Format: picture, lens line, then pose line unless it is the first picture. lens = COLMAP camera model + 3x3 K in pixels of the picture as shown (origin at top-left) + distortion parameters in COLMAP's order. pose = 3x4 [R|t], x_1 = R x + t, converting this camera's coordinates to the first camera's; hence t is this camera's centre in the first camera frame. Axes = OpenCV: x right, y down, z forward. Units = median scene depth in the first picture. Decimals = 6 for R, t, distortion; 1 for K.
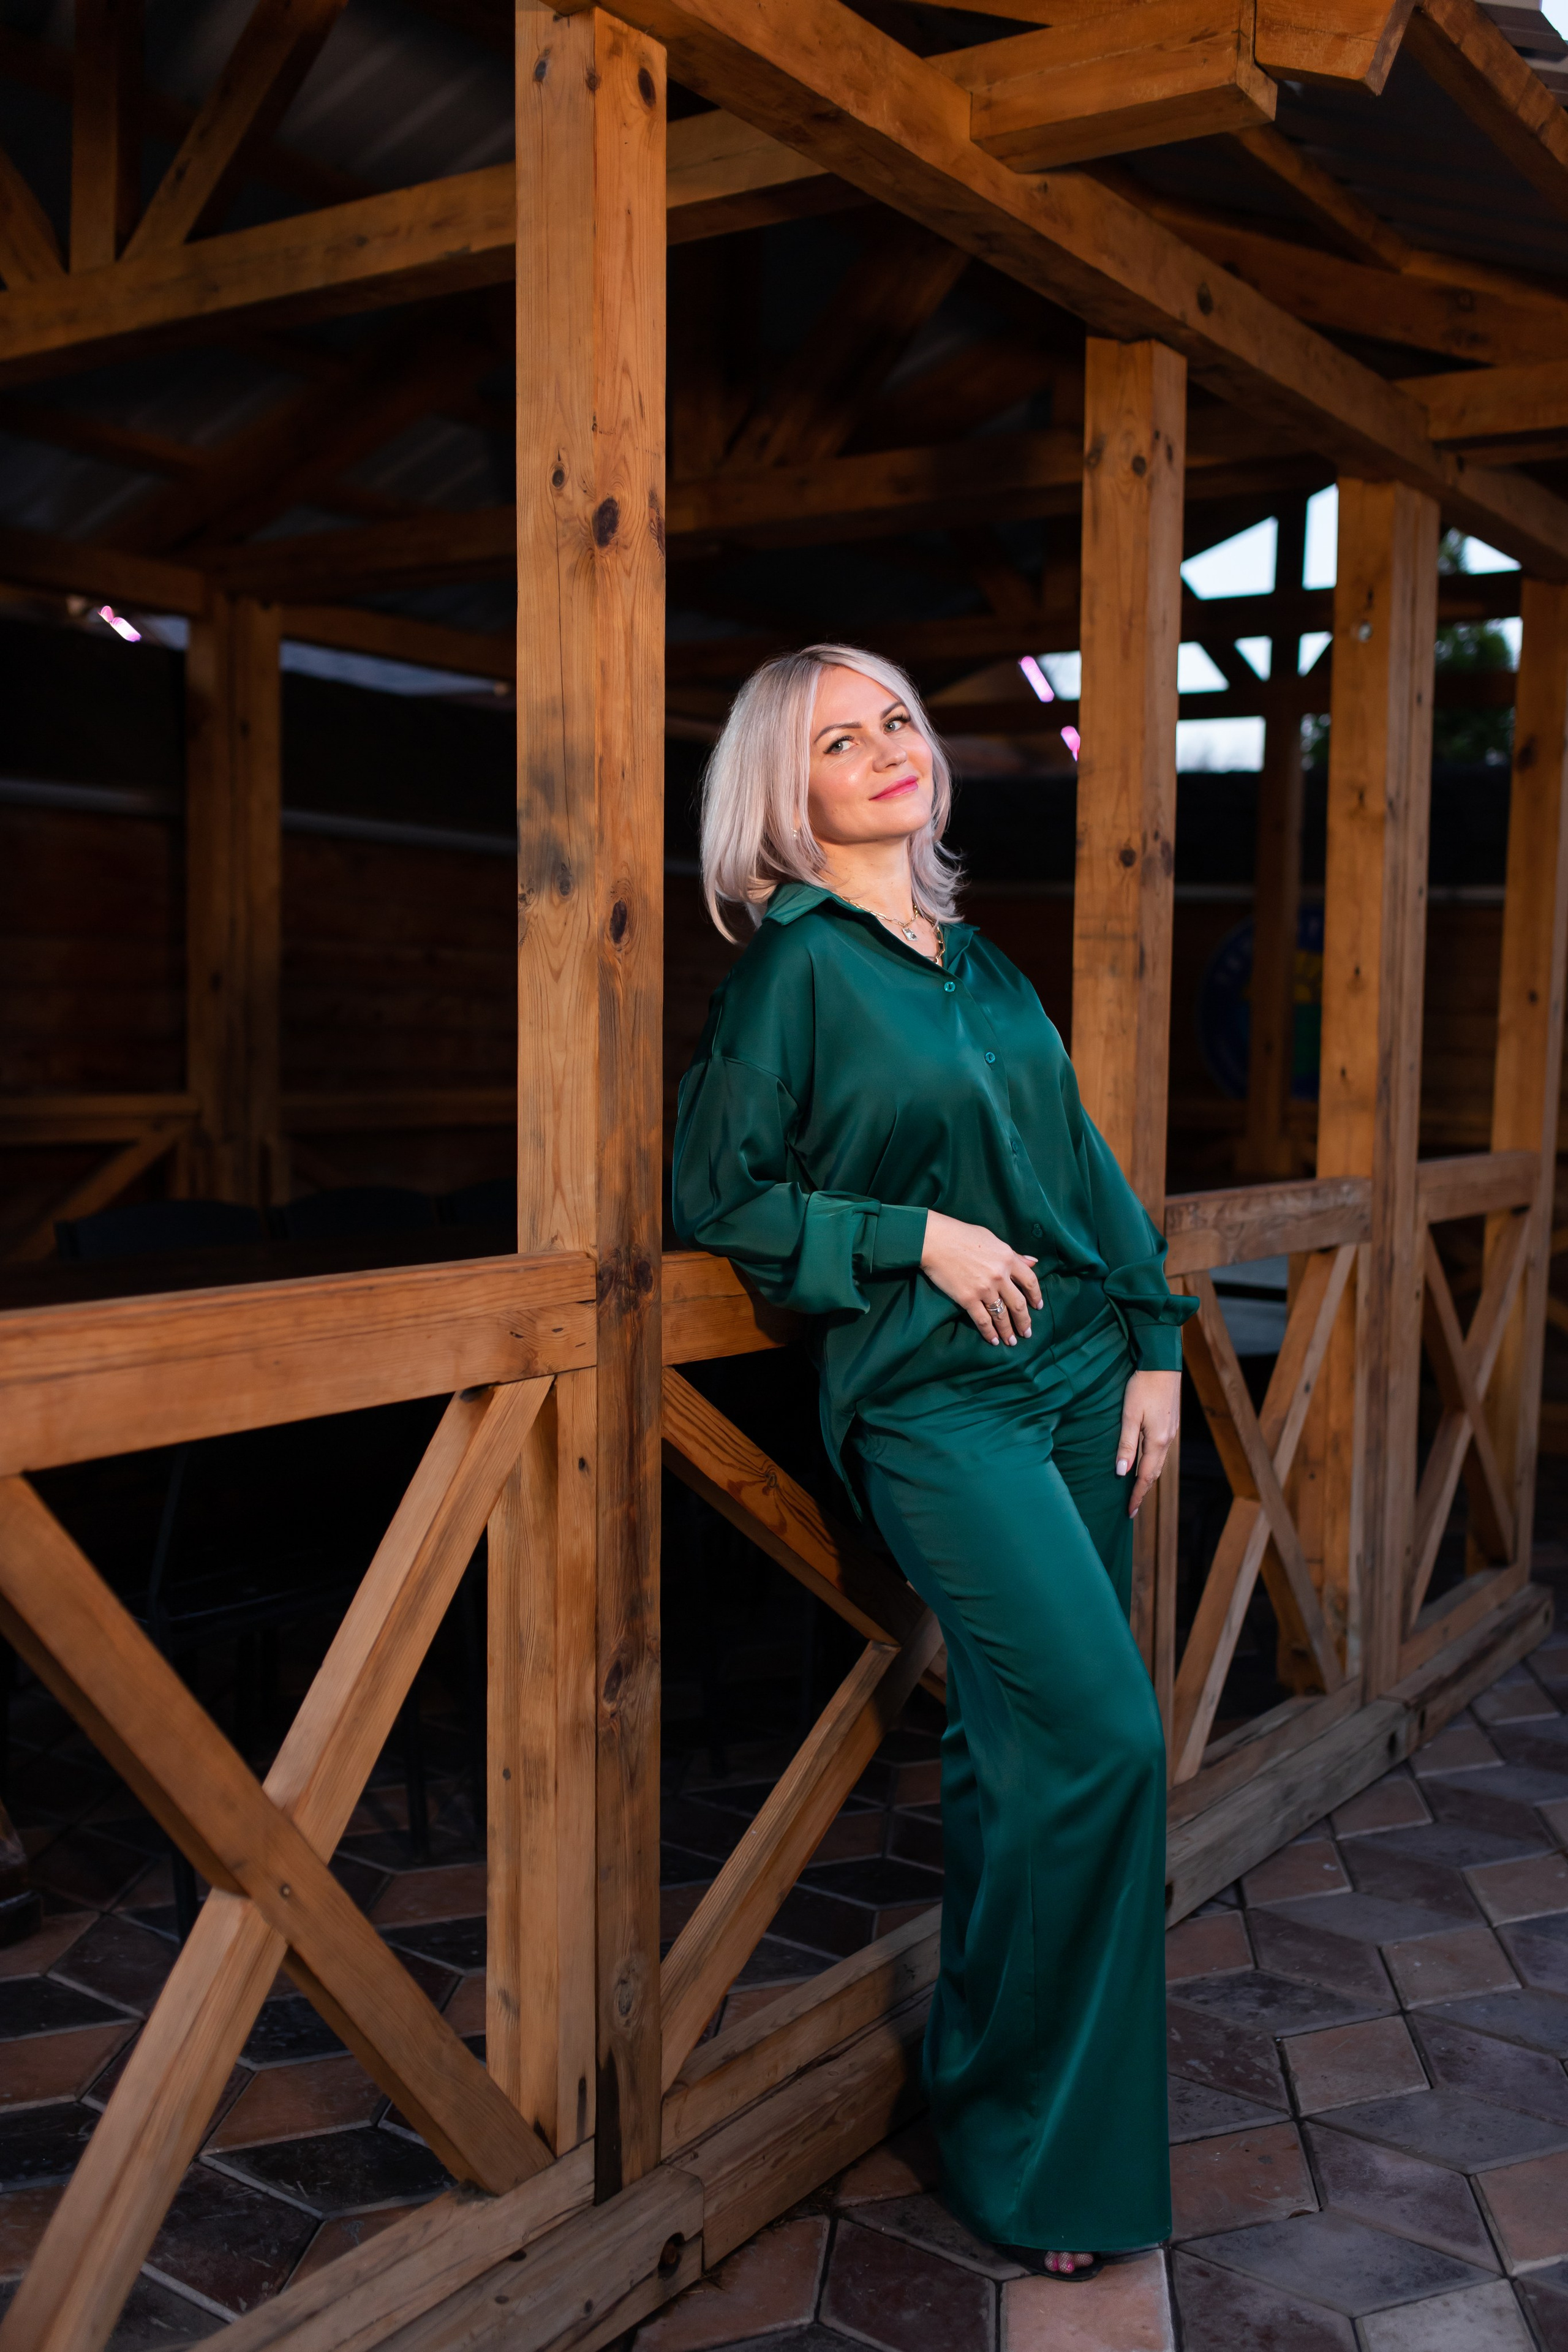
lens RADIAL K [[2245.3, 0, 784.0], [0, 2245.3, 1176.0], [0, 0, 1]] dist [-0.002582, 0.005570]
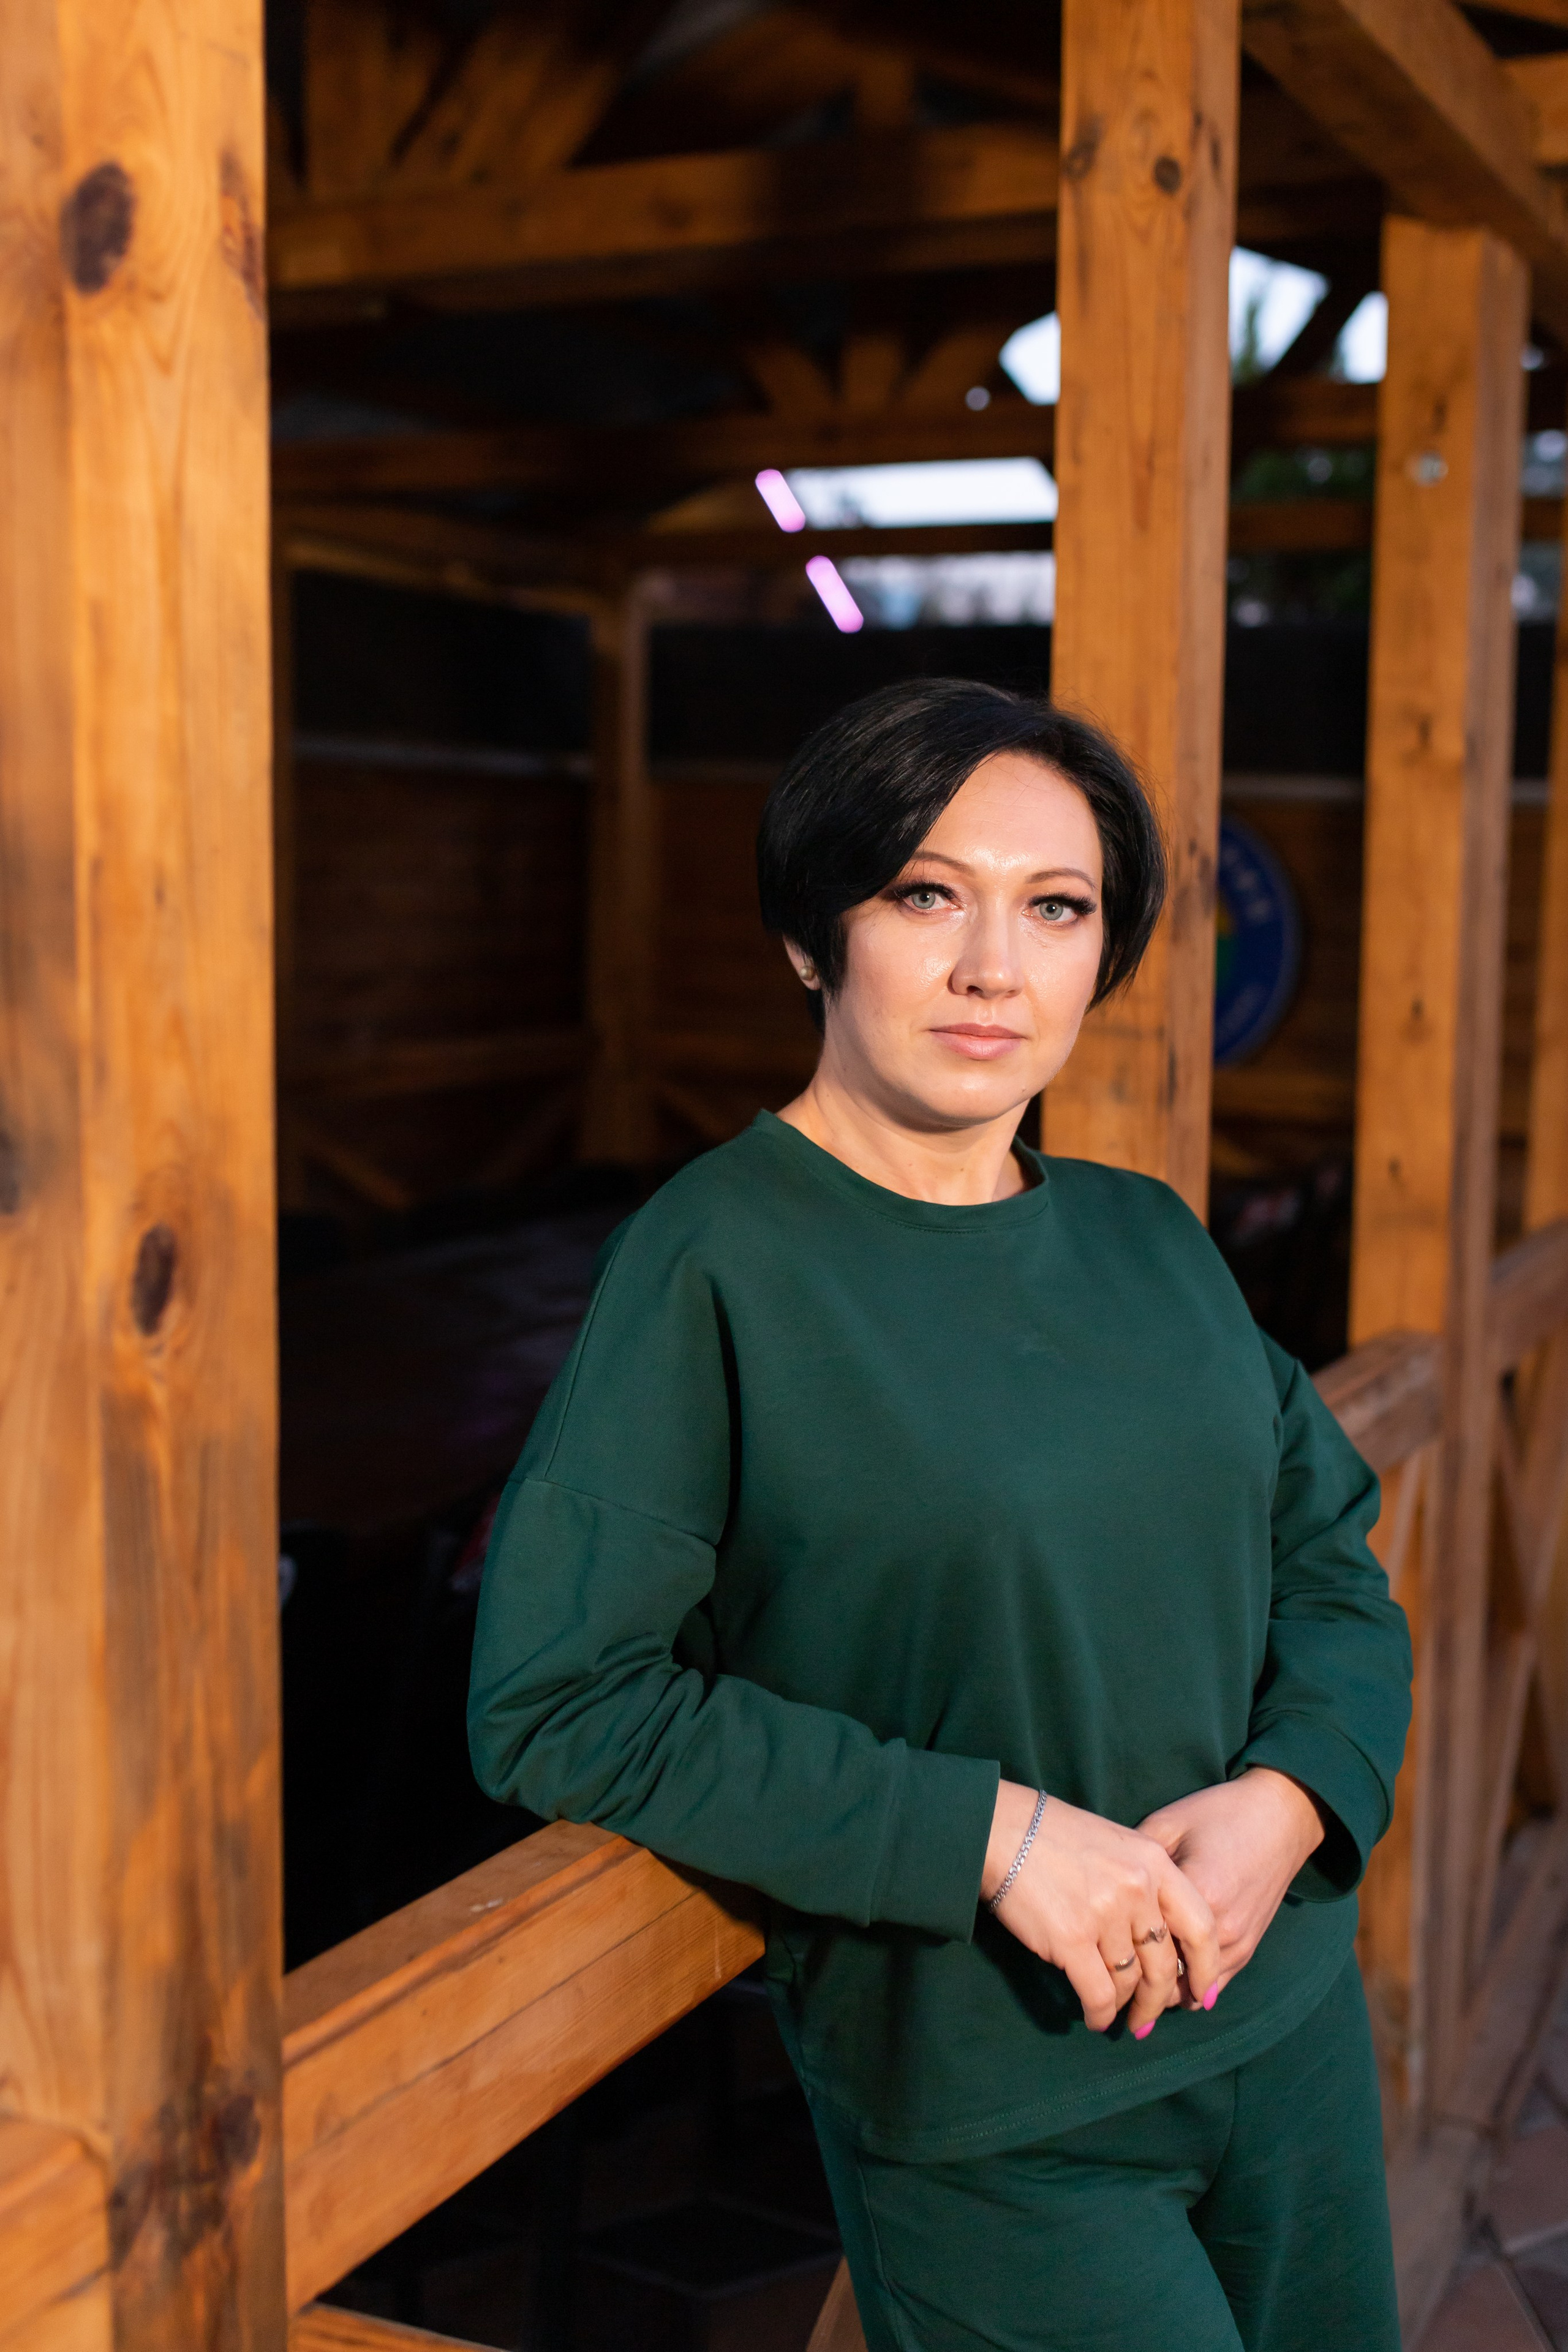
lens RADIAL K [[2533.6, 0, 785.1], [0, 2533.6, 1078.1], [0, 0, 1]] dist [0.000925, -0.013217]
pose [[0.991802, -0.012598, 0.127158, -0.017232], [0.010076, 0.999740, 0.020457, -0.125499], [-0.127383, -0.019008, 0.991672, 0.450840]]
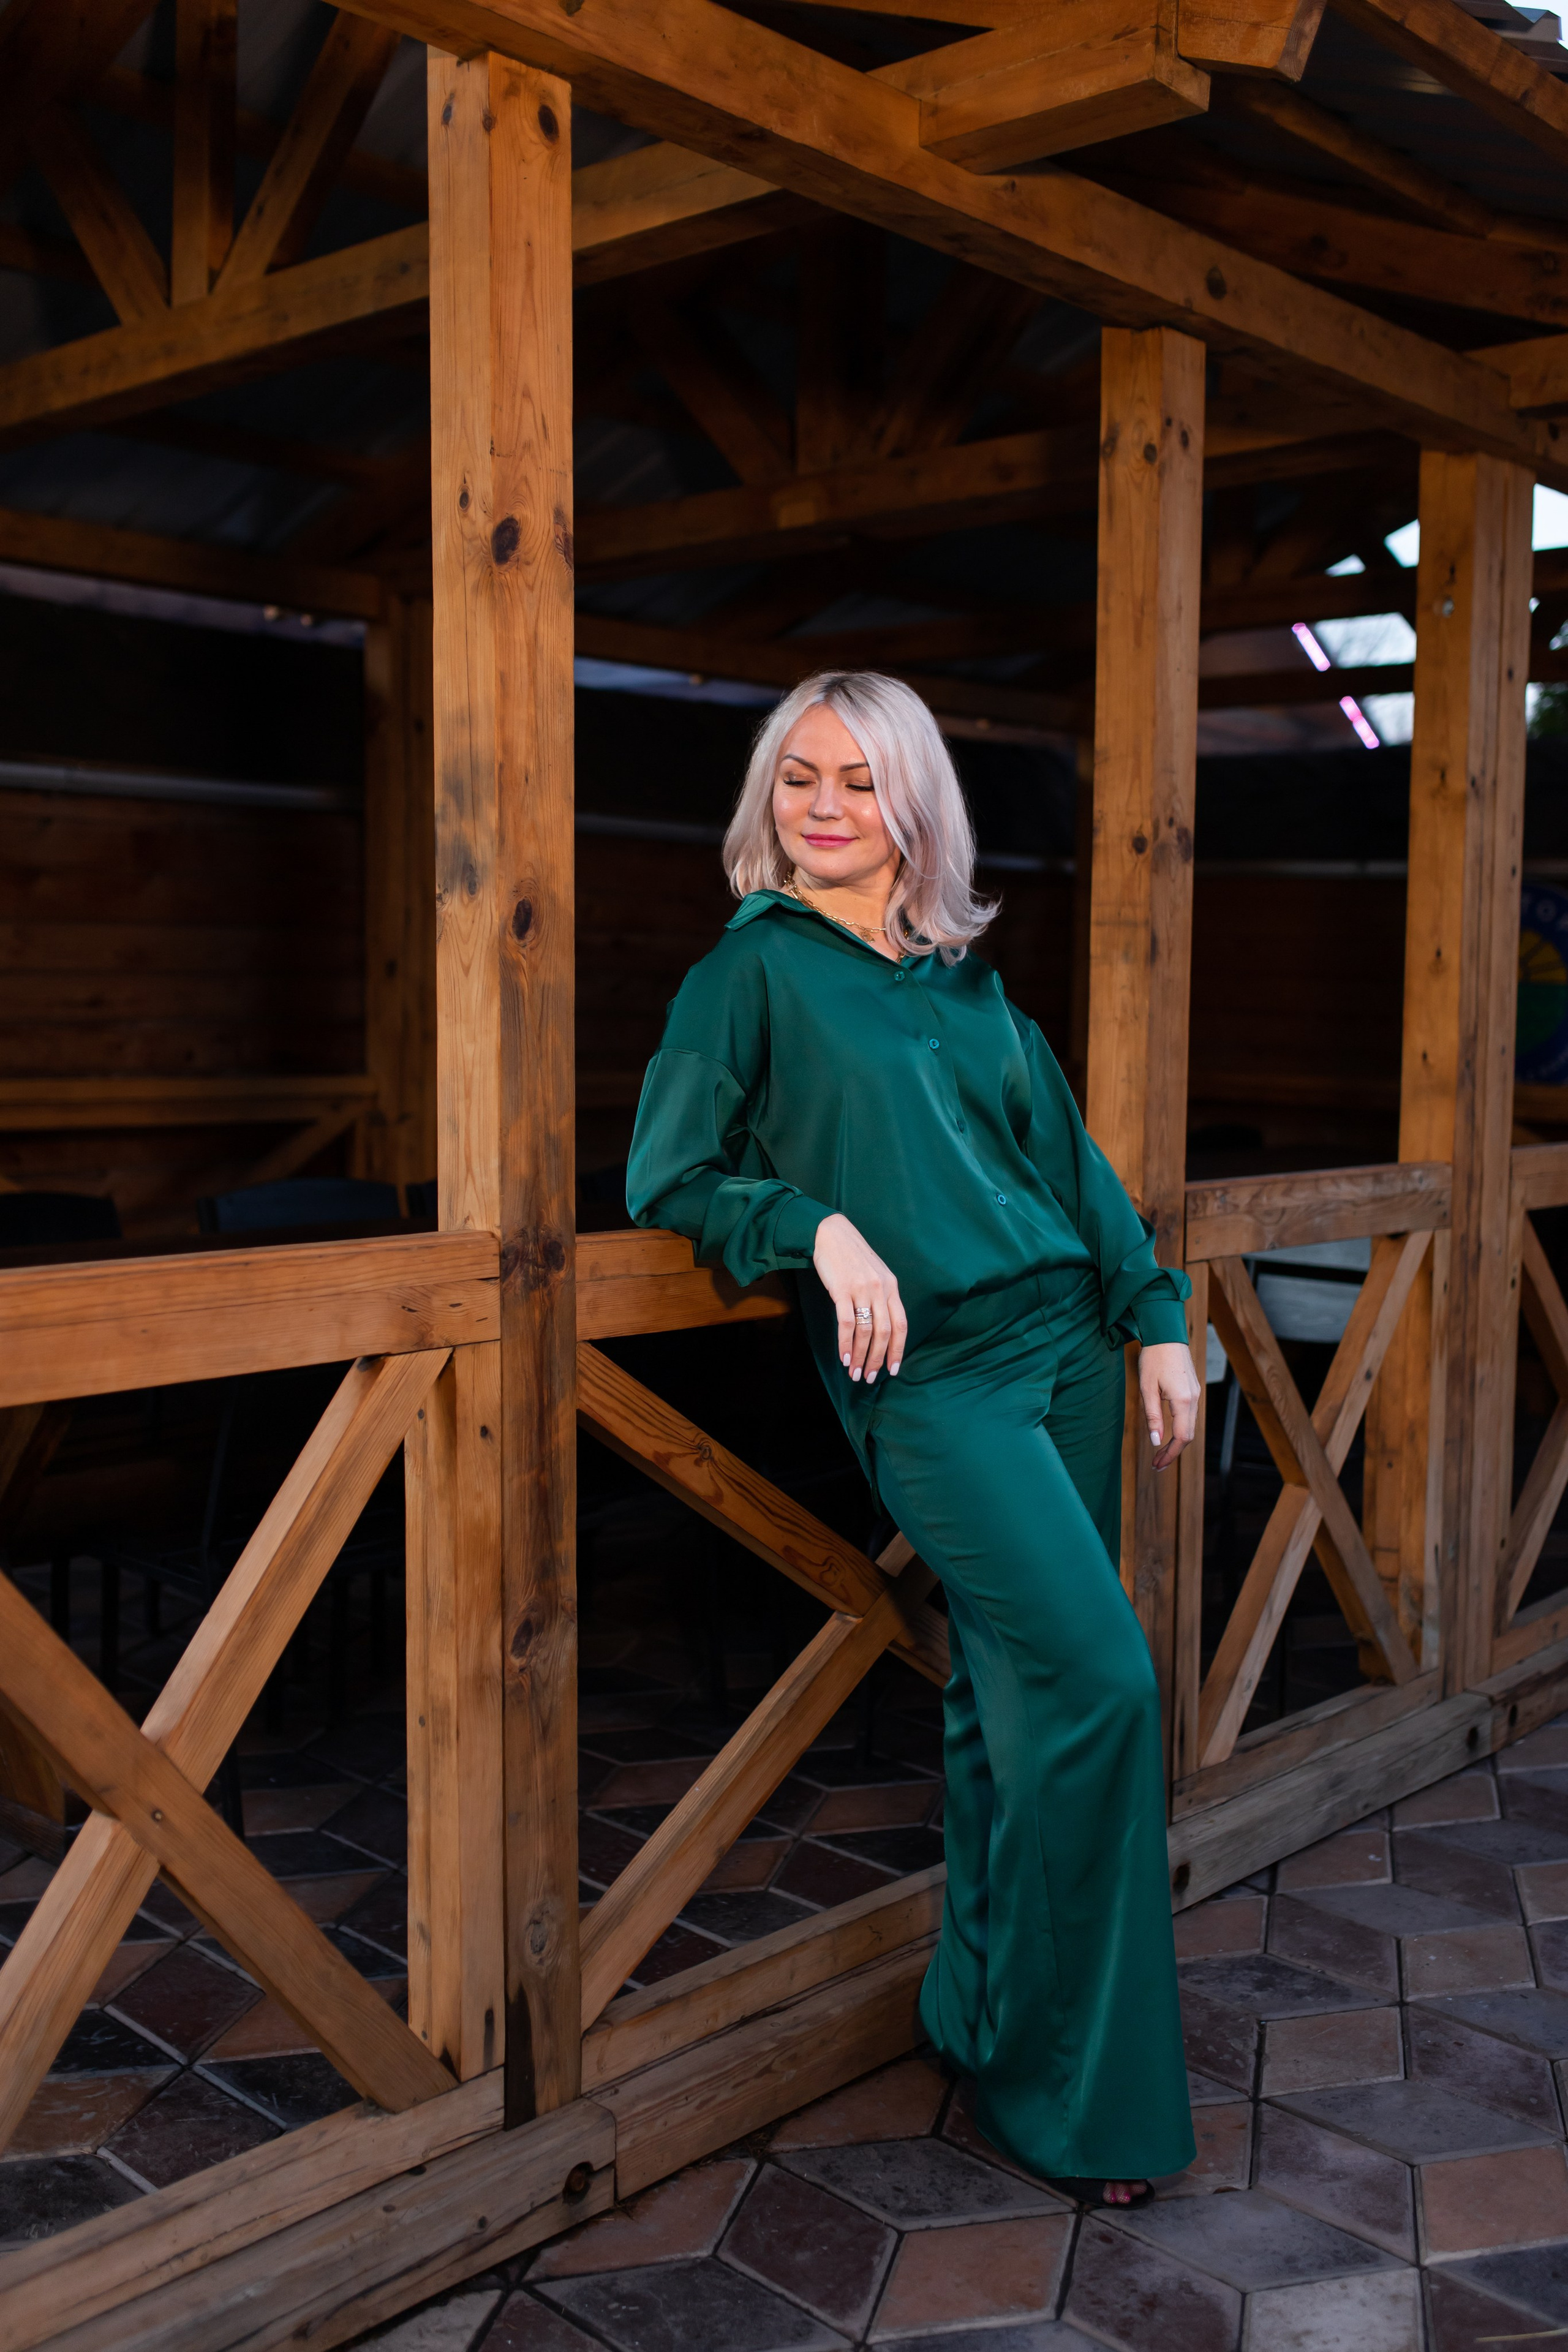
lens RADIAL K [[2245.3, 0, 784.0], [0, 2245.3, 1176.0], [0, 0, 1]] dist [-0.002582, 0.005570]
pose [[0.989681, 0.006622, -0.143138, 0.161365], [-0.005185, 0.999932, 0.010417, -0.003444], [0.143197, -0.009567, 0.989648, -0.022086]]
